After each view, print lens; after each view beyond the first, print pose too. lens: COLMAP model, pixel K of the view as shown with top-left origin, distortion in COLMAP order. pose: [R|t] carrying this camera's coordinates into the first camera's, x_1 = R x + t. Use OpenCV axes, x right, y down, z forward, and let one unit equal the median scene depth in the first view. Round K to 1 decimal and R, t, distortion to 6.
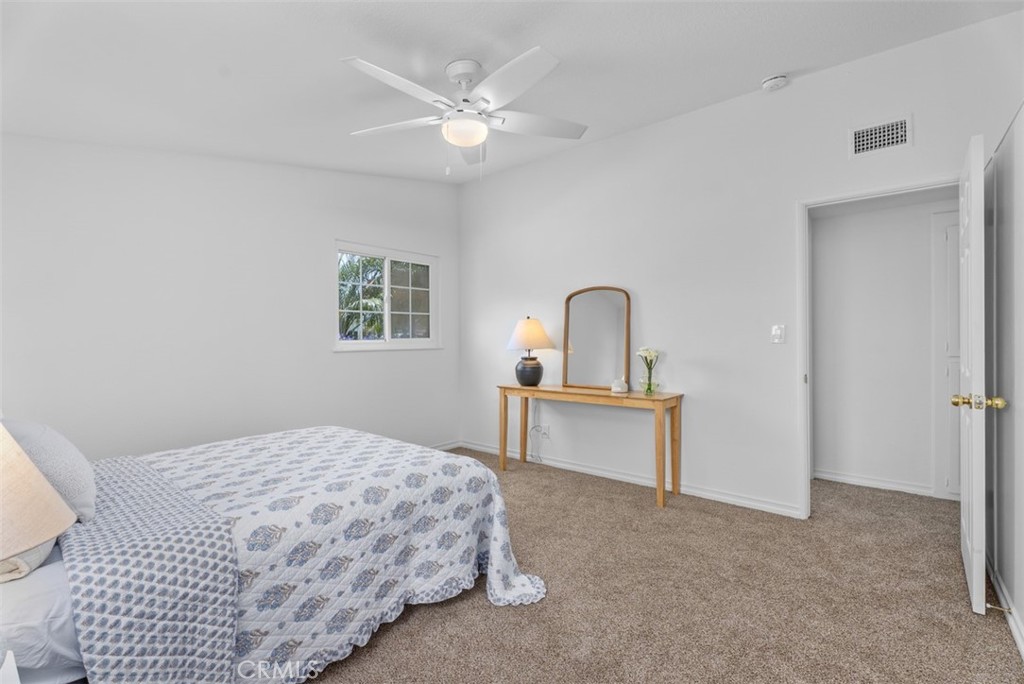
lens RADIAL K [[462.7, 0, 511.1], [0, 462.7, 338.0], [0, 0, 1]] dist [0.001818, -0.000043]
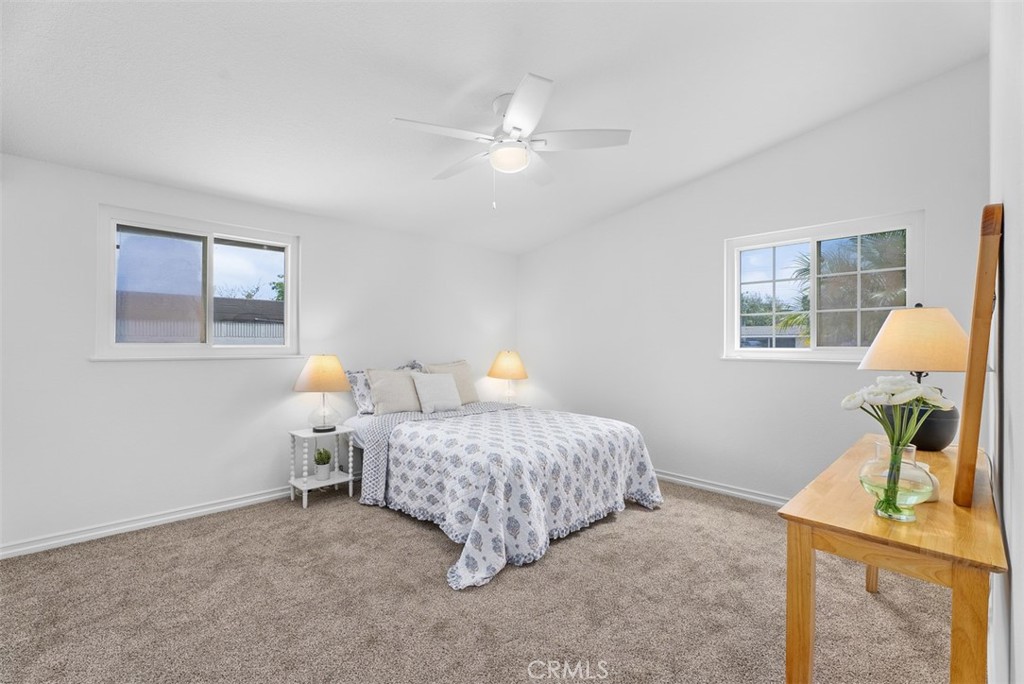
lens RADIAL K [[462.7, 0, 511.3], [0, 462.7, 342.1], [0, 0, 1]] dist [0.001818, -0.000043]
pose [[-0.128464, -0.000957, -0.991714, 1.323720], [-0.005136, 0.999987, -0.000300, -0.009116], [0.991701, 0.005055, -0.128467, 1.509214]]
